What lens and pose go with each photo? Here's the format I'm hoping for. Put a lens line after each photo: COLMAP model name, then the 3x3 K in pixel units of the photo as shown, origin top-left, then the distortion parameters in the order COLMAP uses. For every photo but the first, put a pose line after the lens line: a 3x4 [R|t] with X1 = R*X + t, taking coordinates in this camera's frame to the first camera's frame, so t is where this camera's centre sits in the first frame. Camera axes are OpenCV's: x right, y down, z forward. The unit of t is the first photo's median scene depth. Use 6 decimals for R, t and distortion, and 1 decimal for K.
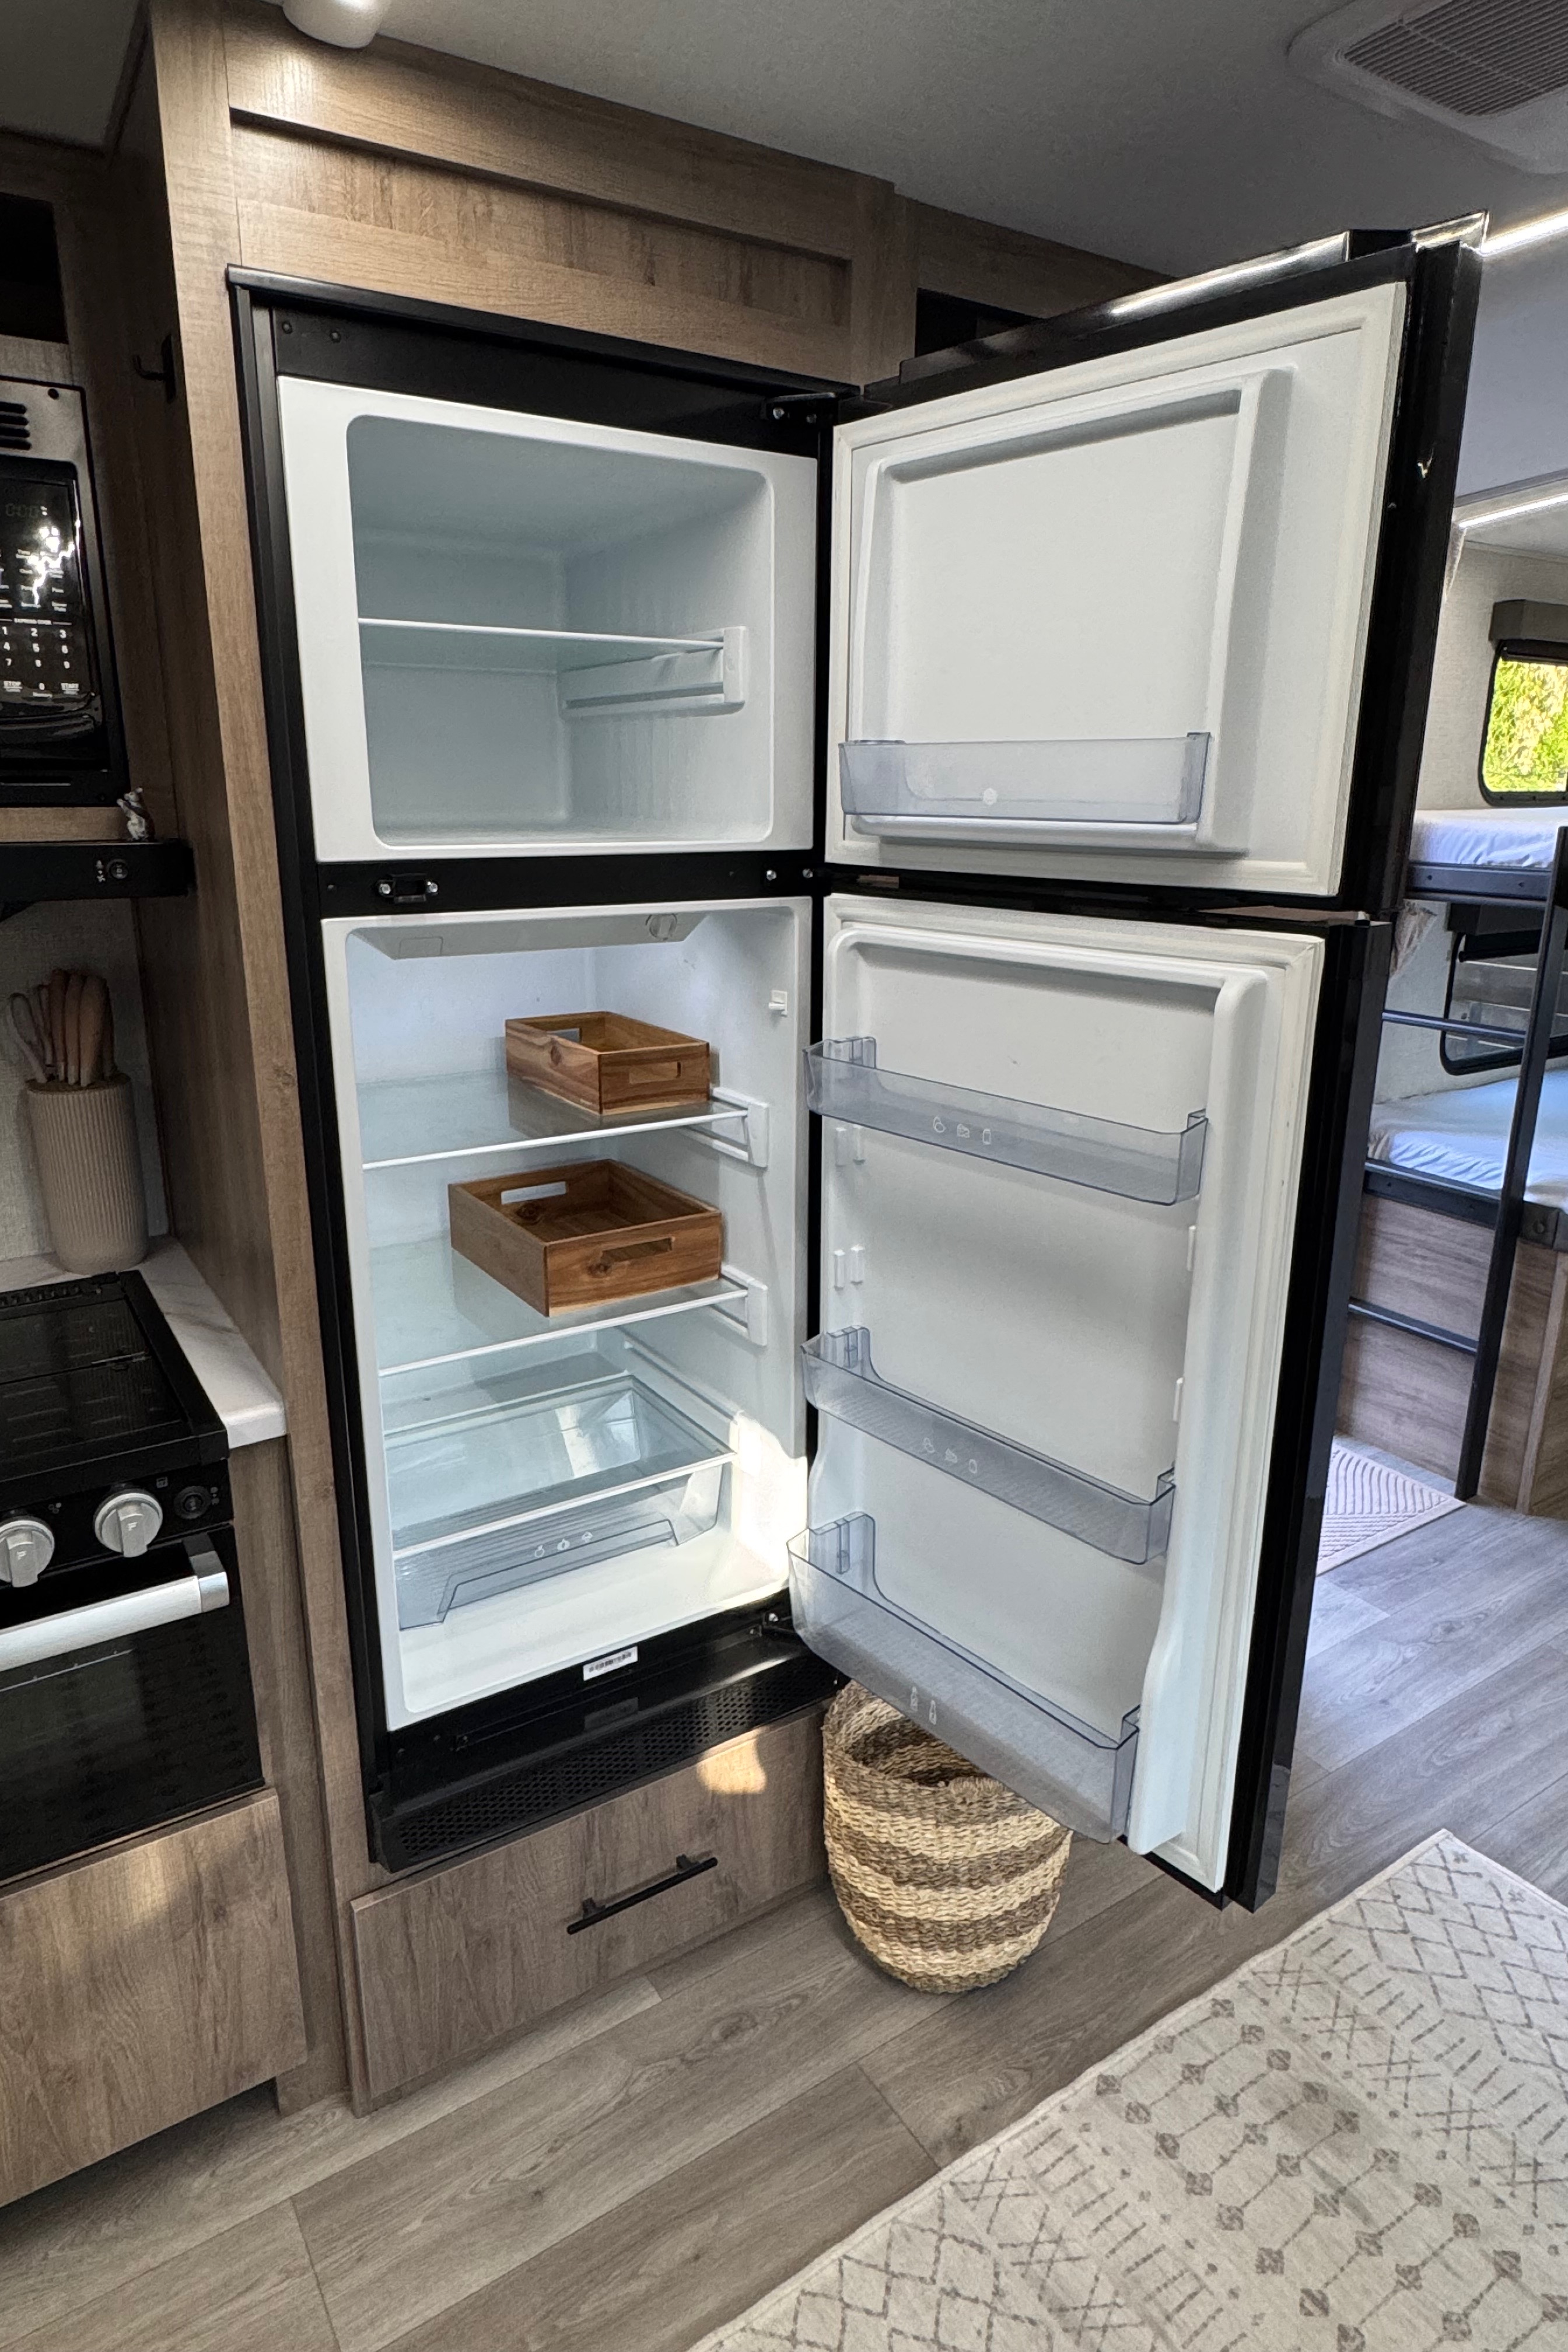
lens RADIAL K [[1379.4, 0, 778.6], [0, 1379.4, 1164.2], [0, 0, 1]] dist [-0.006003, 0.002451]
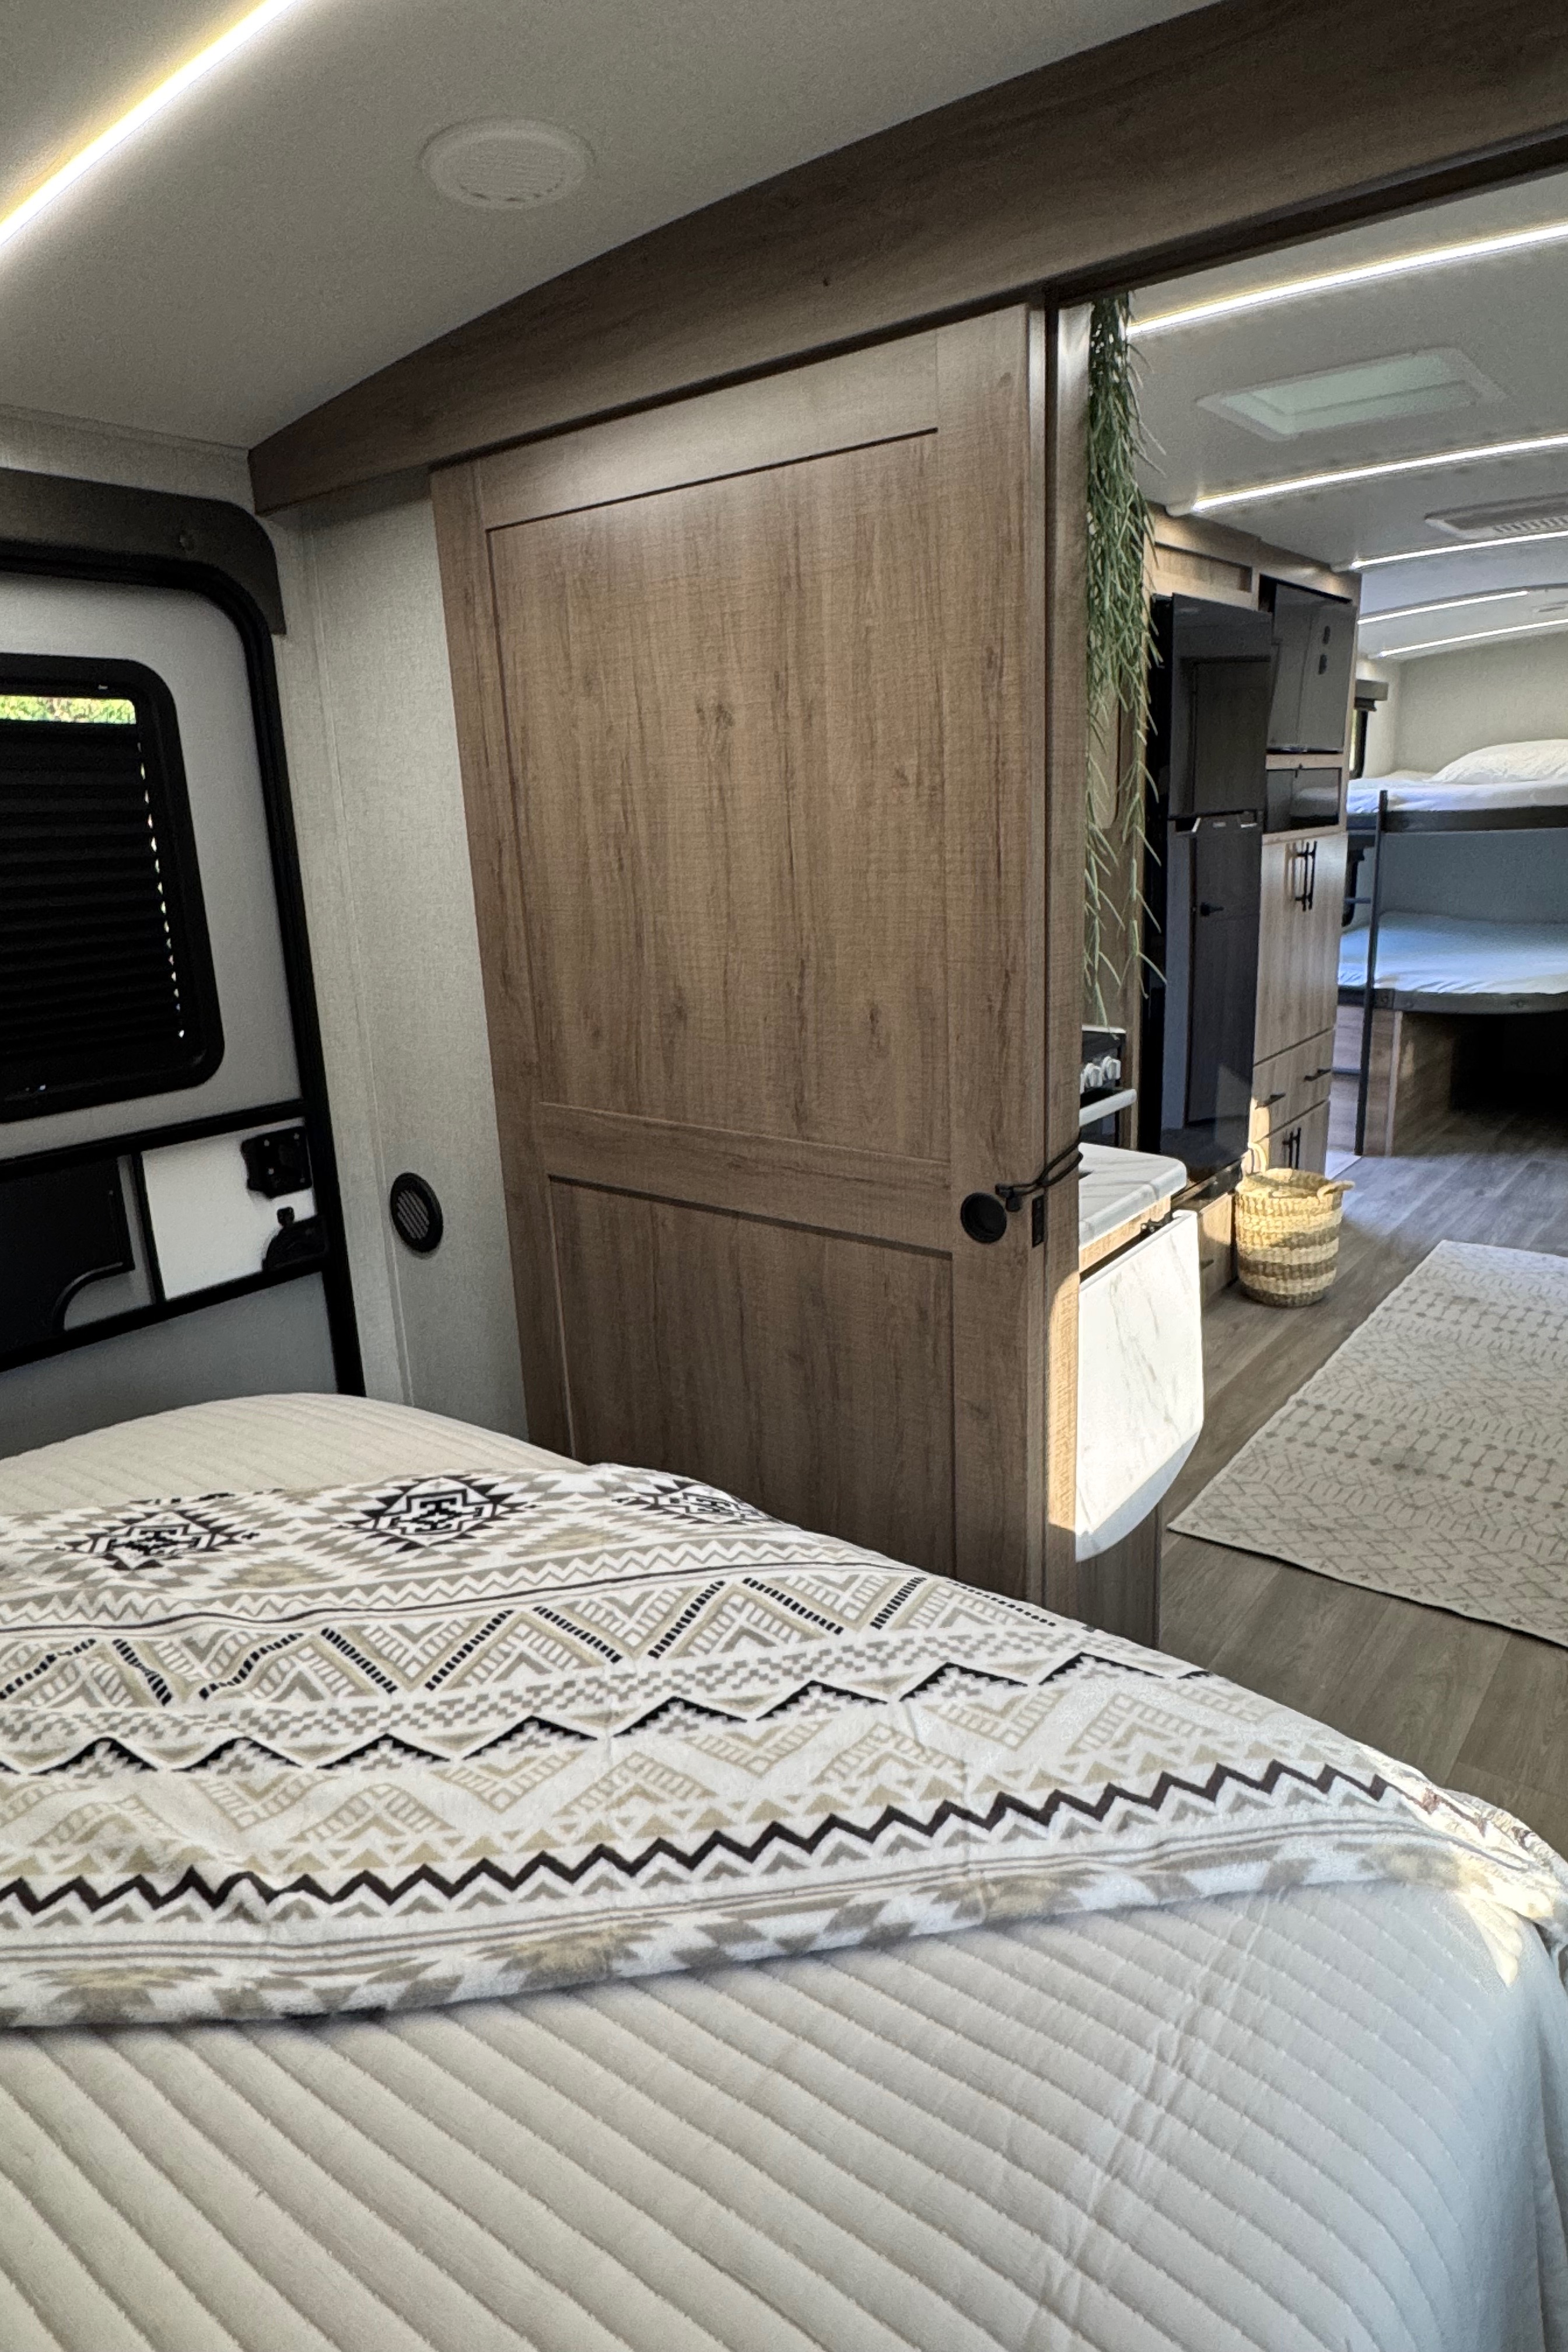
lens RADIAL K [[1379.4, 0, 795.7], [0, 1379.4, 1173.2], [0, 0, 1]] dist [-0.006003, 0.002451]
pose [[0.945600, -0.124893, 0.300404, -0.892010], [0.128412, 0.991688, 0.008086, 0.176339], [-0.298917, 0.030930, 0.953778, -0.619544]]
